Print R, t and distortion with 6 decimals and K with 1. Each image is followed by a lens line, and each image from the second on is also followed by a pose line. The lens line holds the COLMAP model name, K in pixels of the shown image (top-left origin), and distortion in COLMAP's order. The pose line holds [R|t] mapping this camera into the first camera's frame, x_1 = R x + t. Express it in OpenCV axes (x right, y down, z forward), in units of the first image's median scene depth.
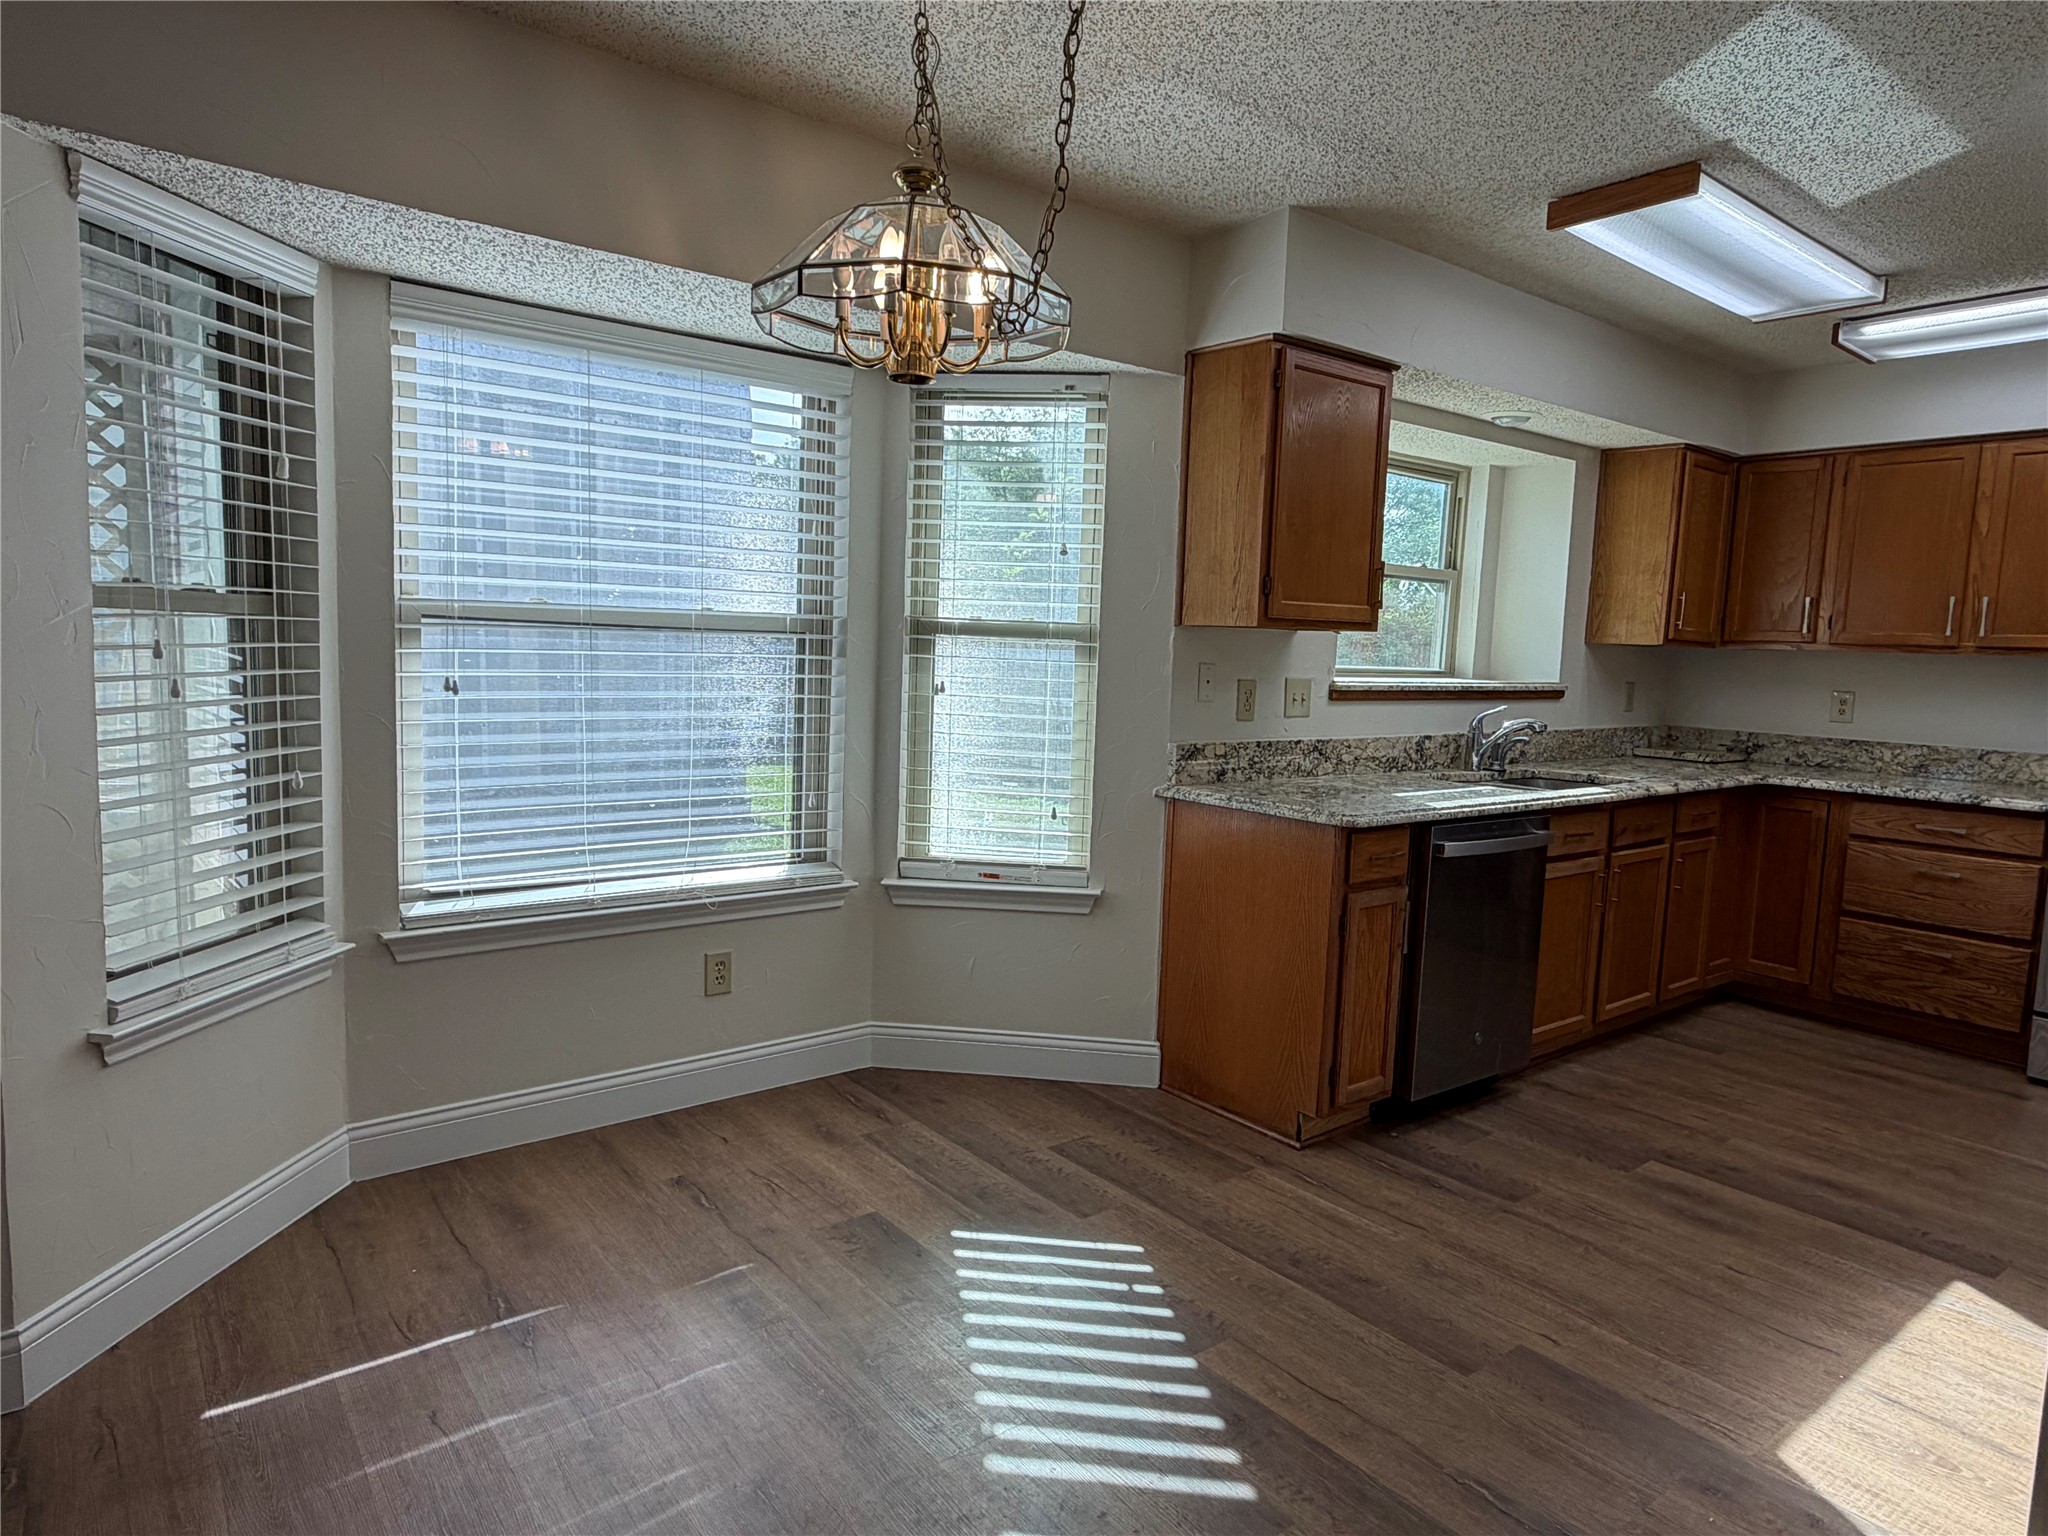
lens RADIAL K [[1215.3, 0, 1016.1], [0, 1215.3, 776.7], [0, 0, 1]] dist [-0.000180, 0.001085]
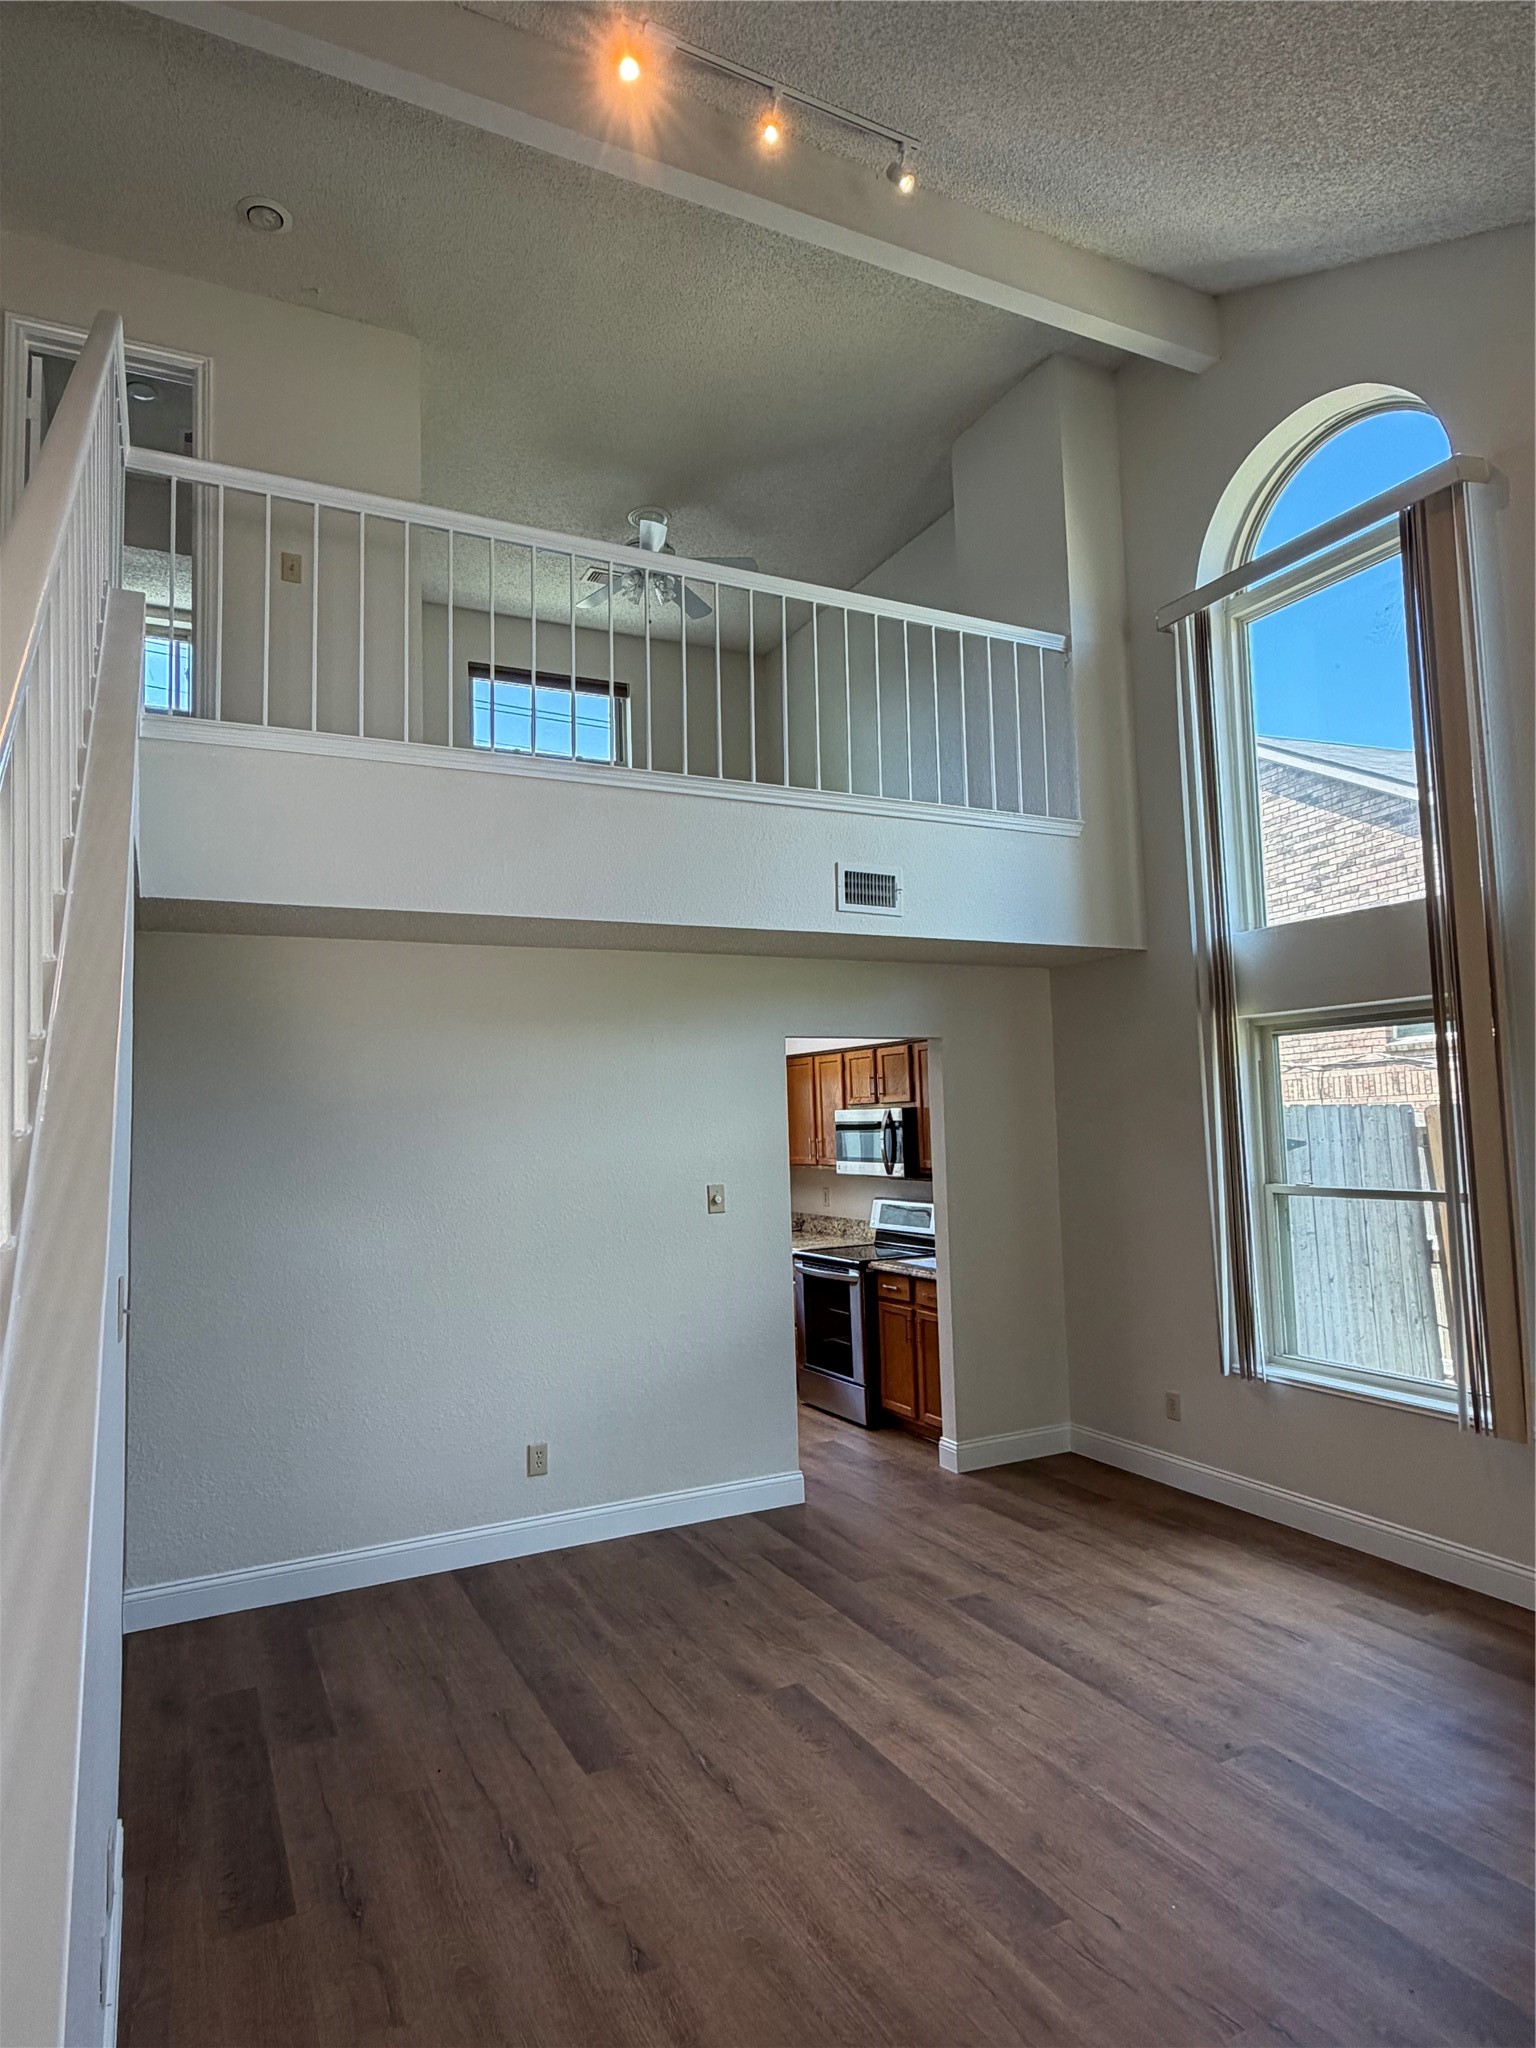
lens RADIAL K [[1215.3, 0, 768.0], [0, 1215.3, 1024.0], [0, 0, 1]] dist [-0.000180, 0.001085]
pose [[0.978643, -0.079446, -0.189593, 1.287911], [0.042546, 0.980609, -0.191299, 0.039885], [0.201114, 0.179148, 0.963047, -1.013035]]
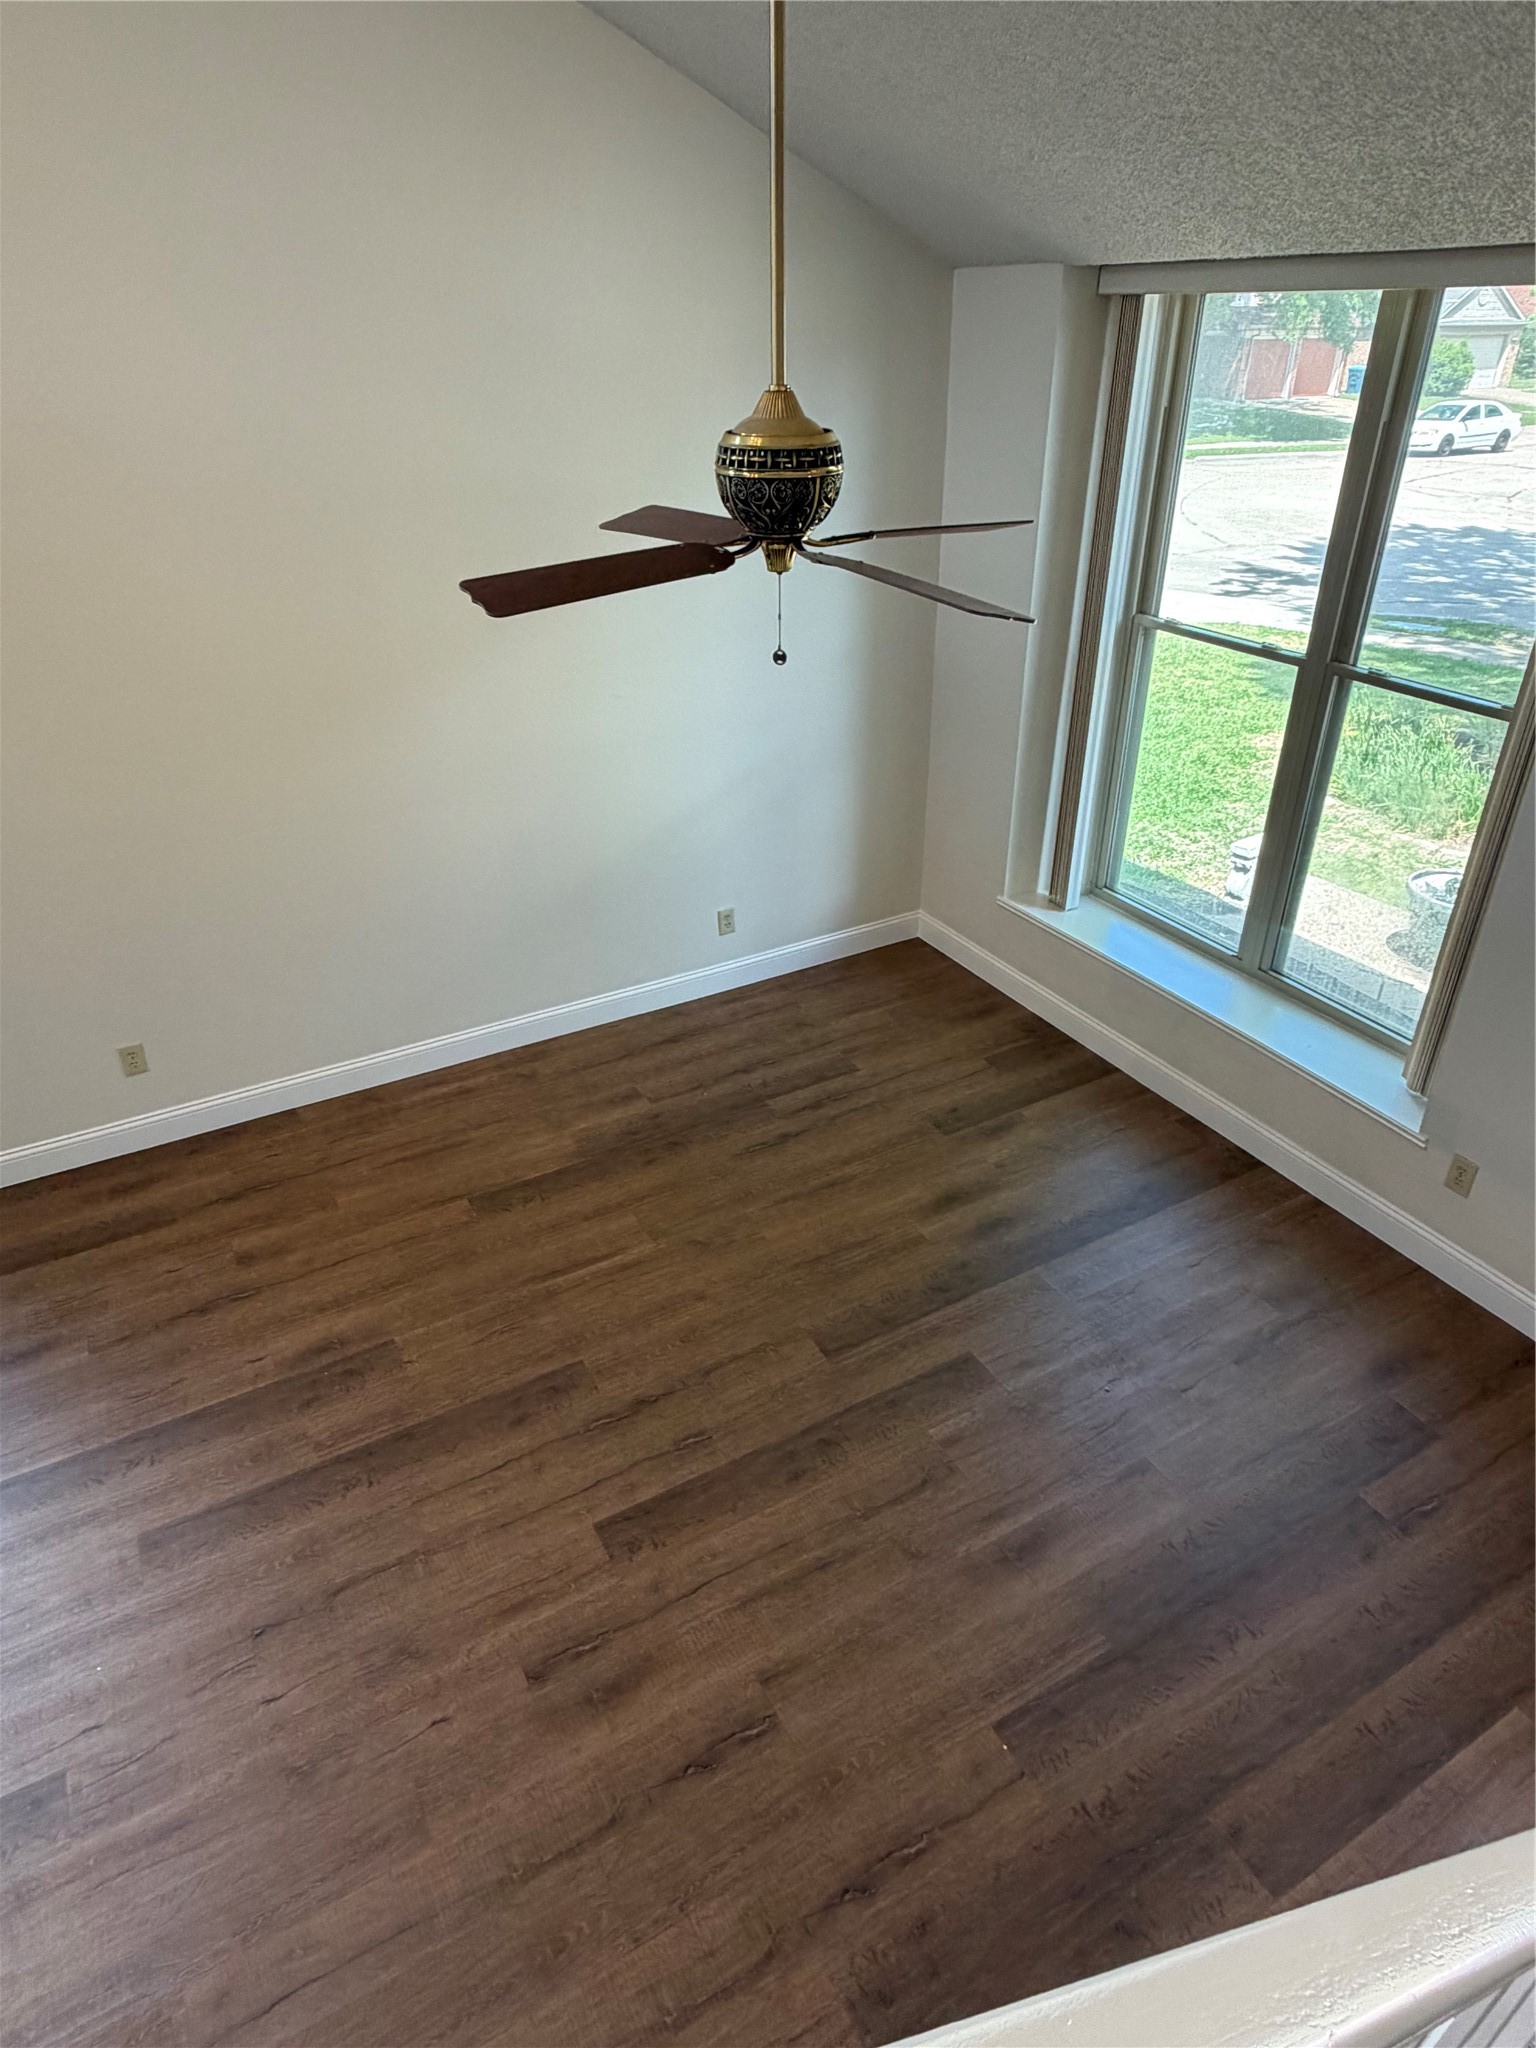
lens RADIAL K [[1173.1, 0, 768.0], [0, 1173.1, 1024.0], [0, 0, 1]] dist [0.000141, 0.000303]
pose [[0.155692, -0.536989, 0.829097, 1.000977], [0.119516, 0.843407, 0.523814, -0.279696], [-0.980549, 0.017536, 0.195490, -0.754041]]
